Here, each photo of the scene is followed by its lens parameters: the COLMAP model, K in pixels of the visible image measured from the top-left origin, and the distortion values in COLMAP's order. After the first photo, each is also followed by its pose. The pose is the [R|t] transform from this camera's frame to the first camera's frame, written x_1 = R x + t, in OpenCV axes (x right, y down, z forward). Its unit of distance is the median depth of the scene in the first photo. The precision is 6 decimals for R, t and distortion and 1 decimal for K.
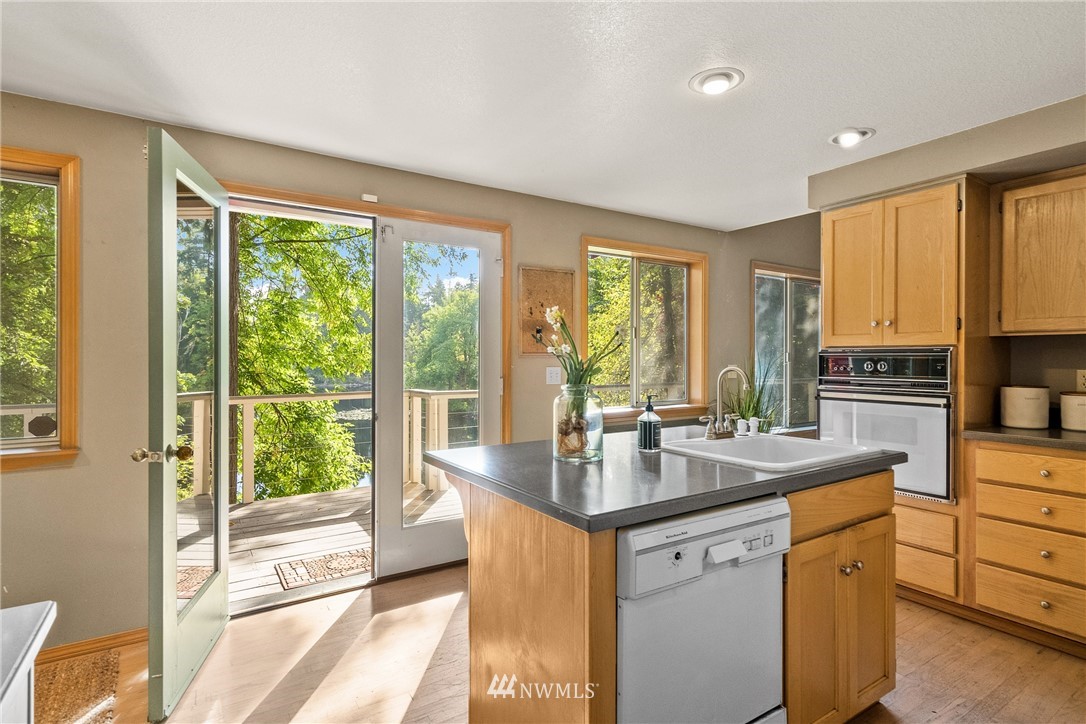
lens RADIAL K [[543.9, 0, 544.3], [0, 543.9, 360.1], [0, 0, 1]] dist [0.000920, 0.000048]
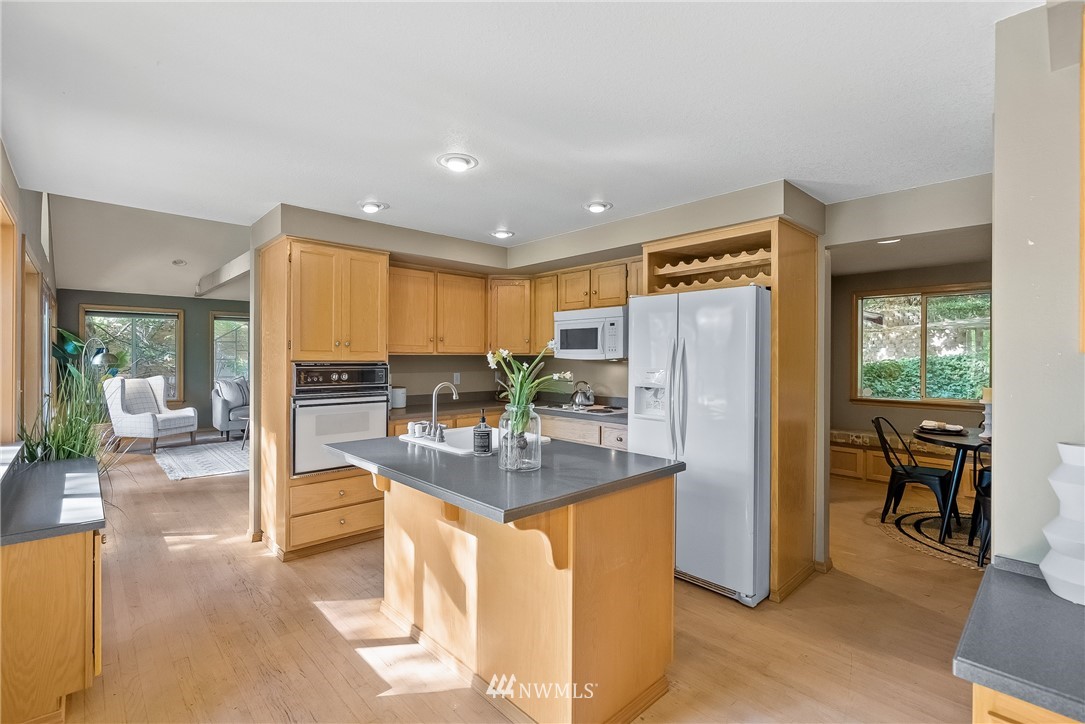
lens RADIAL K [[492.7, 0, 541.9], [0, 492.7, 358.8], [0, 0, 1]] dist [0.000451, -0.000032]
pose [[-0.179364, -0.004931, 0.983770, -0.694240], [-0.002543, 0.999986, 0.004548, -0.041287], [-0.983780, -0.001686, -0.179374, 0.808094]]
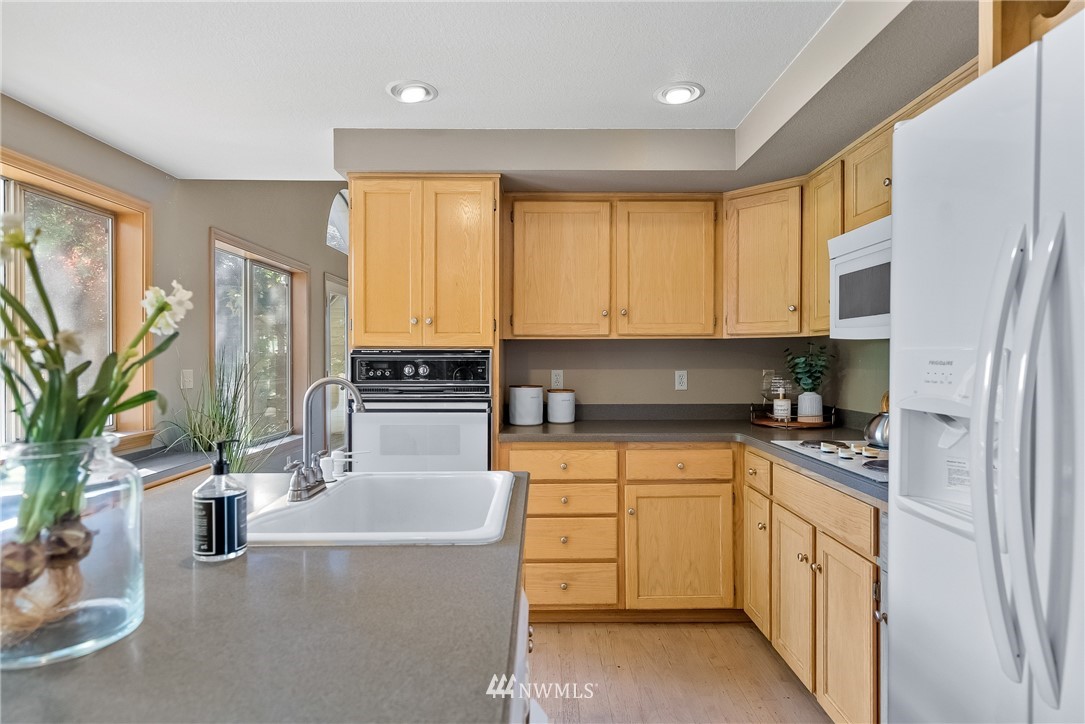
lens RADIAL K [[577.6, 0, 542.6], [0, 577.6, 360.6], [0, 0, 1]] dist [0.002083, 0.002351]
pose [[0.539514, -0.004898, 0.841963, -0.068054], [0.003259, 0.999988, 0.003729, -0.007251], [-0.841971, 0.000732, 0.539523, 0.361839]]
